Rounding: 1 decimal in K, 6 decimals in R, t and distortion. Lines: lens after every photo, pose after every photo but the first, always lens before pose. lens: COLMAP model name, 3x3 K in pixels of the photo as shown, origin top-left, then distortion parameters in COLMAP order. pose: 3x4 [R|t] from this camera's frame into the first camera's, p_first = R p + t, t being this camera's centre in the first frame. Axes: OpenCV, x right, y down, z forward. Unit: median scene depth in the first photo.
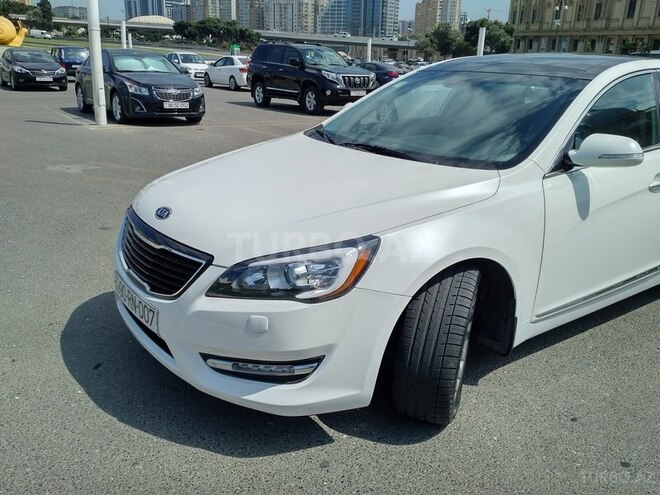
lens RADIAL K [[526.0, 0, 330.0], [0, 526.0, 247.5], [0, 0, 1]] dist [0.196646, -0.425260]
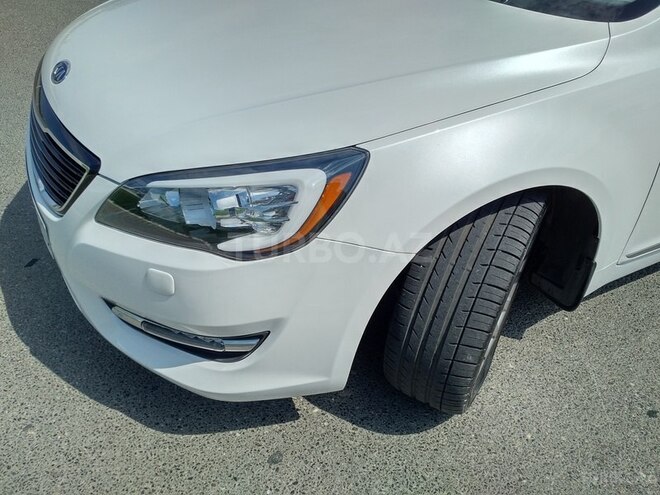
lens RADIAL K [[580.4, 0, 325.3], [0, 580.4, 257.1], [0, 0, 1]] dist [0.126612, -0.260313]
pose [[0.991410, 0.082866, -0.101185, 0.112736], [-0.049669, 0.954255, 0.294841, -0.087912], [0.120989, -0.287283, 0.950174, 0.335471]]
